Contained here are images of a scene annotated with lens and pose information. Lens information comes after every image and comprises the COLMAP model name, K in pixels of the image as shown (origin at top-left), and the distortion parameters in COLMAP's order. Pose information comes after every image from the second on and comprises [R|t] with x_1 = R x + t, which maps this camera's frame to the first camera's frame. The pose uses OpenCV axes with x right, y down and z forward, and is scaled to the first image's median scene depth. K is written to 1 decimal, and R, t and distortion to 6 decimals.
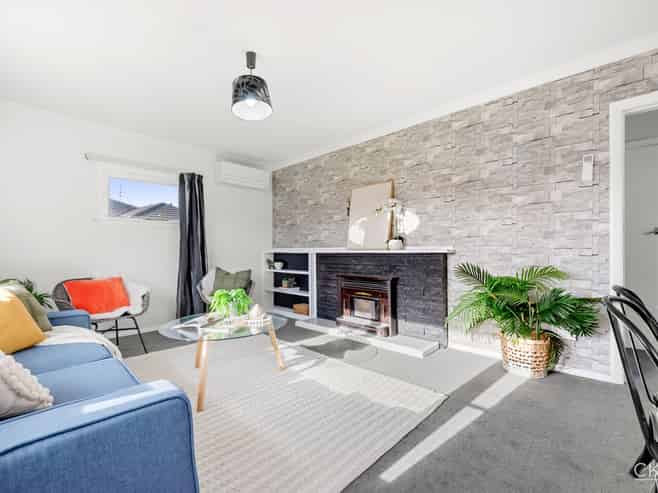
lens RADIAL K [[292.3, 0, 302.1], [0, 292.3, 249.8], [0, 0, 1]] dist [0.000234, -0.000179]
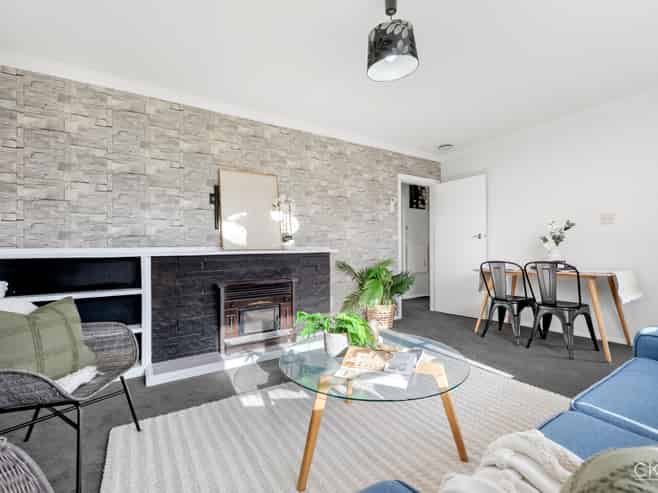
lens RADIAL K [[307.0, 0, 331.9], [0, 307.0, 249.0], [0, 0, 1]] dist [-0.001198, -0.000654]
pose [[0.191817, -0.000555, 0.981431, -0.614972], [0.006376, 0.999979, -0.000680, -0.001892], [-0.981410, 0.006388, 0.191817, 0.627220]]
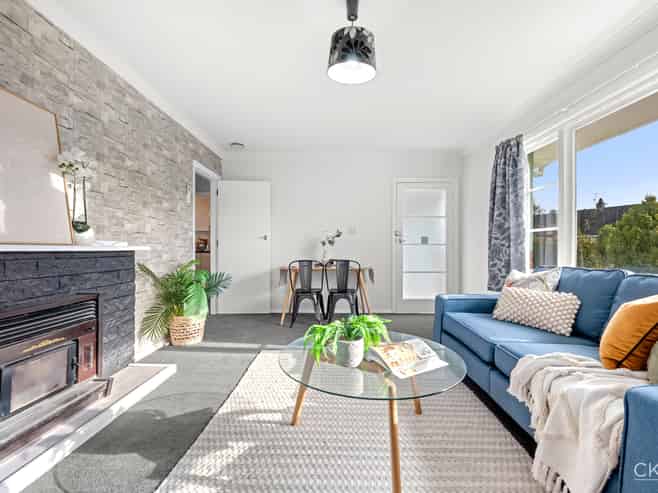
lens RADIAL K [[307.0, 0, 331.9], [0, 307.0, 249.0], [0, 0, 1]] dist [-0.001198, -0.000654]
pose [[-0.726883, -0.006625, 0.686729, -0.429144], [-0.015084, 0.999866, -0.006320, 0.003108], [-0.686595, -0.014953, -0.726886, 1.034017]]
